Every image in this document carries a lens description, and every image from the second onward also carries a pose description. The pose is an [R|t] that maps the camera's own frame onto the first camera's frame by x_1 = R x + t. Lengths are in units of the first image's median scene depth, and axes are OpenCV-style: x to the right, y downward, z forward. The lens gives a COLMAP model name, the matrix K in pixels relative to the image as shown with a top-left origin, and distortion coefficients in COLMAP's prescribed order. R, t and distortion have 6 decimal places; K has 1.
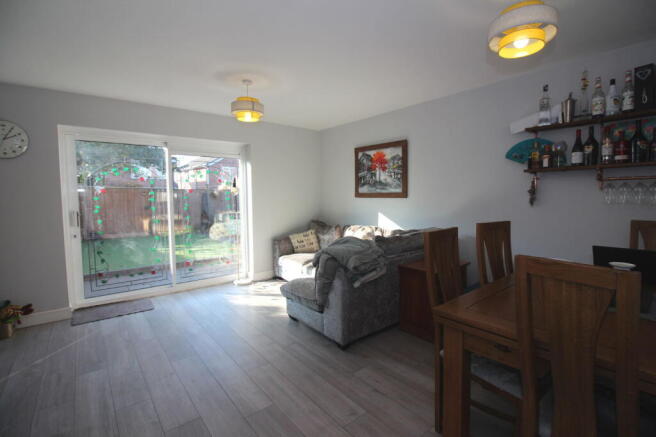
lens RADIAL K [[302.9, 0, 333.1], [0, 302.9, 217.0], [0, 0, 1]] dist [-0.020617, -0.003046]
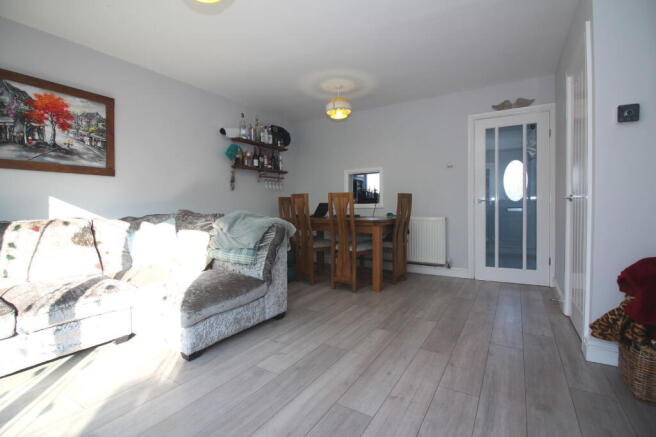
lens RADIAL K [[302.9, 0, 332.6], [0, 302.9, 214.6], [0, 0, 1]] dist [-0.020617, -0.003046]
pose [[-0.330723, -0.010365, 0.943671, -0.634570], [0.077293, 0.996283, 0.038031, 0.045145], [-0.940557, 0.085517, -0.328693, 0.742615]]
